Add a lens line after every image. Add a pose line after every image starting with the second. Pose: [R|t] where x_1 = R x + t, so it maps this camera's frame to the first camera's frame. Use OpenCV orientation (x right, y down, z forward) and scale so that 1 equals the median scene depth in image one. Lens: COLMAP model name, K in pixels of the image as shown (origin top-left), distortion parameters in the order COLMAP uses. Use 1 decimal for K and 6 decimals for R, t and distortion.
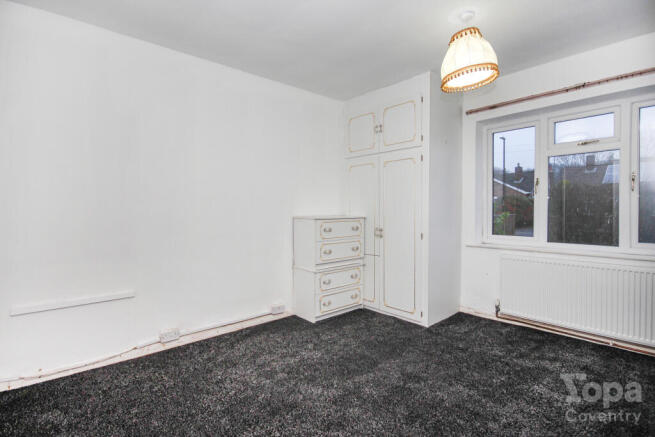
lens RADIAL K [[309.0, 0, 326.4], [0, 309.0, 216.9], [0, 0, 1]] dist [0.000043, -0.000612]
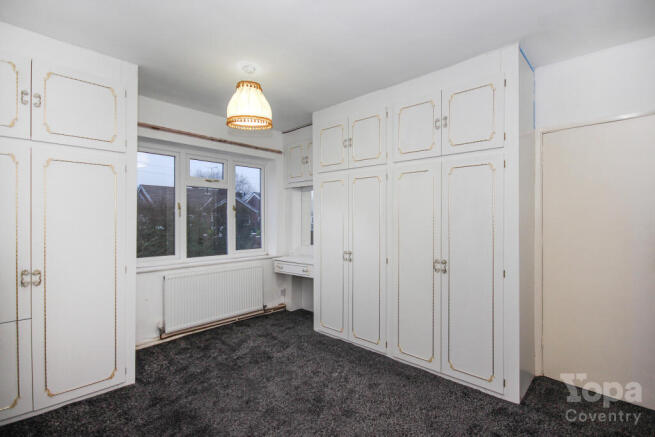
lens RADIAL K [[309.0, 0, 326.0], [0, 309.0, 219.0], [0, 0, 1]] dist [0.000043, -0.000612]
pose [[-0.082493, 0.010915, 0.996532, -0.621861], [0.027518, 0.999584, -0.008670, -0.051342], [-0.996212, 0.026707, -0.082759, 0.694889]]
